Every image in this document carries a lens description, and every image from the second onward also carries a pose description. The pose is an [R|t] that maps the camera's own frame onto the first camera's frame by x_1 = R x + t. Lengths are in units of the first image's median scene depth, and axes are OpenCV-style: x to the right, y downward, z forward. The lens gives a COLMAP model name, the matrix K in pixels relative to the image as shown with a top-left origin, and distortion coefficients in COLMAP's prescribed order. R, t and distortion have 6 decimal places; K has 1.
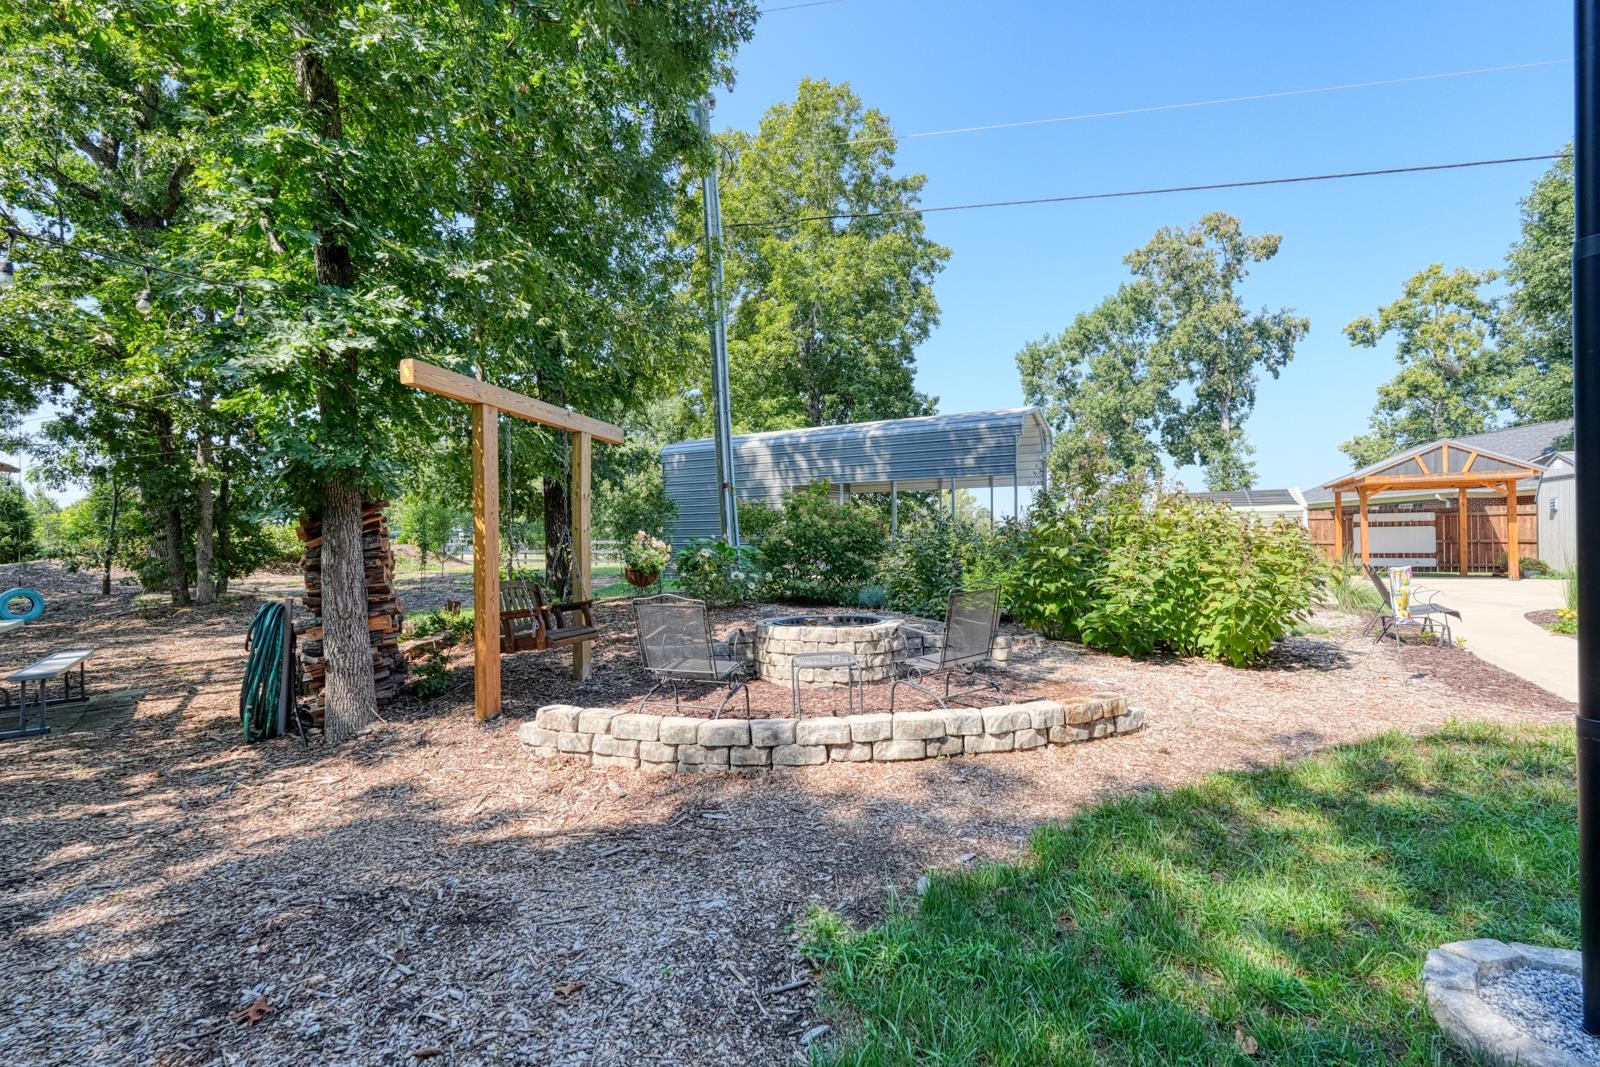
lens RADIAL K [[690.2, 0, 800.0], [0, 690.2, 533.5], [0, 0, 1]] dist [-0.002405, 0.000118]
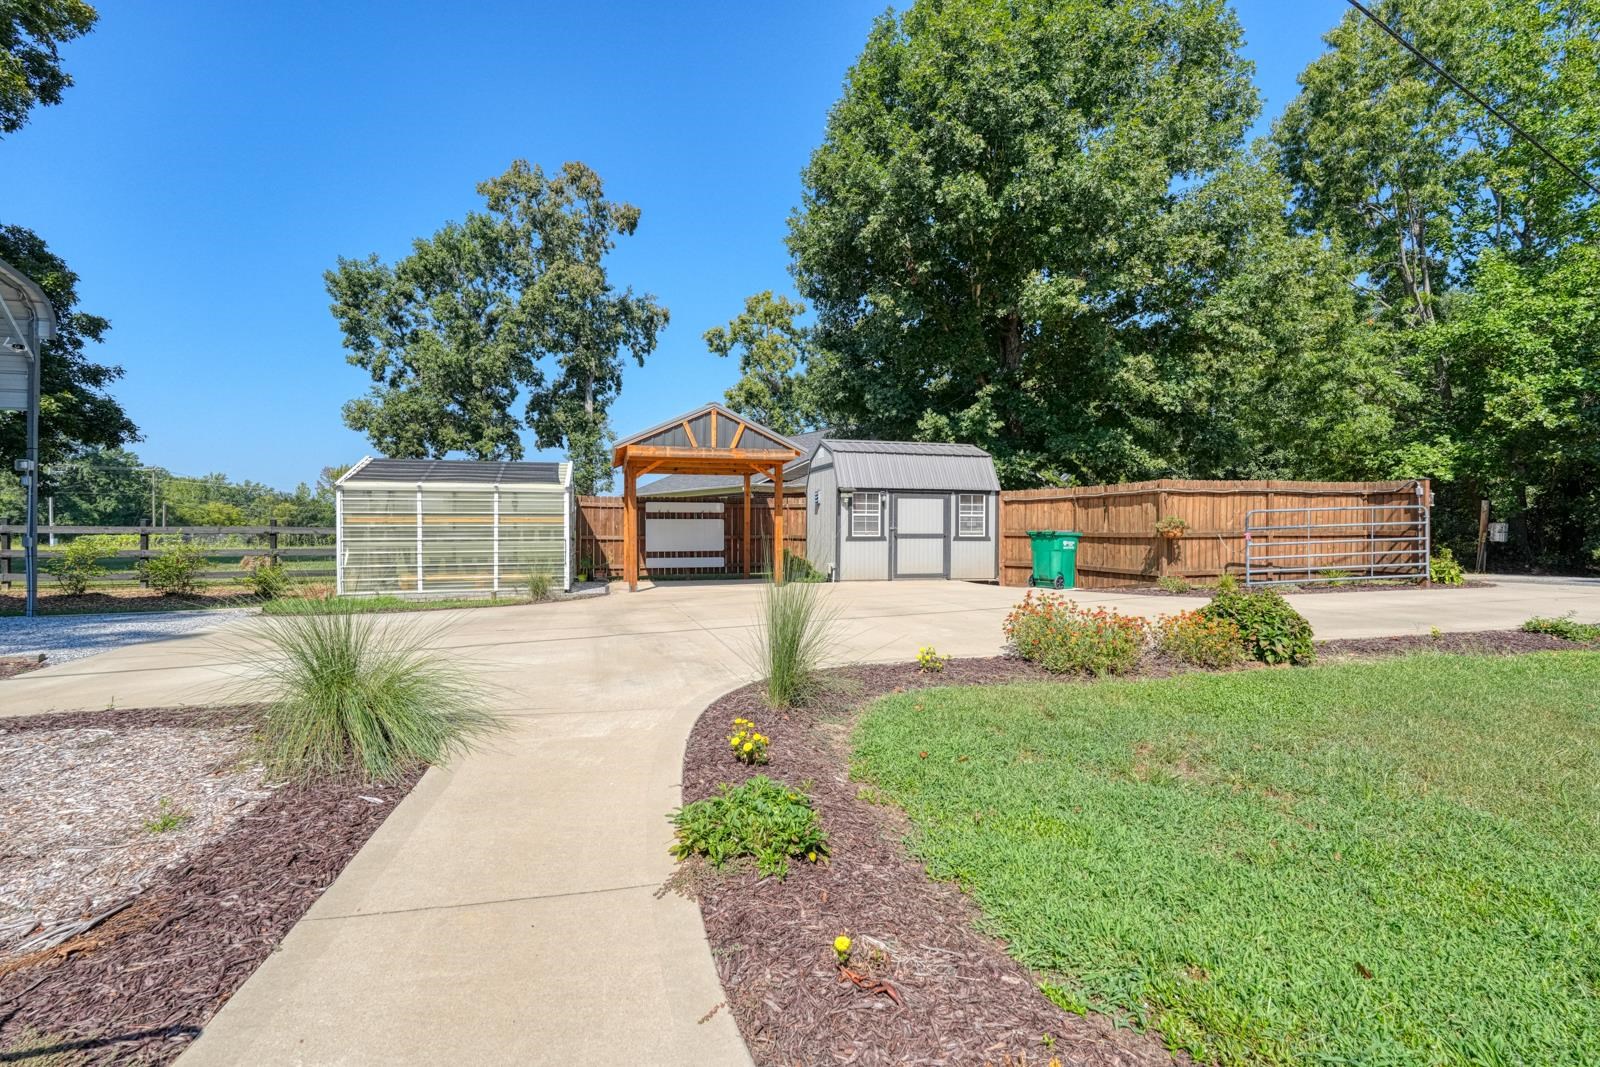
lens RADIAL K [[690.2, 0, 800.0], [0, 690.2, 533.5], [0, 0, 1]] dist [-0.002405, 0.000118]
pose [[0.718337, 0.006674, 0.695664, 0.183851], [-0.016113, 0.999845, 0.007046, -0.000358], [-0.695509, -0.016271, 0.718333, 0.149436]]
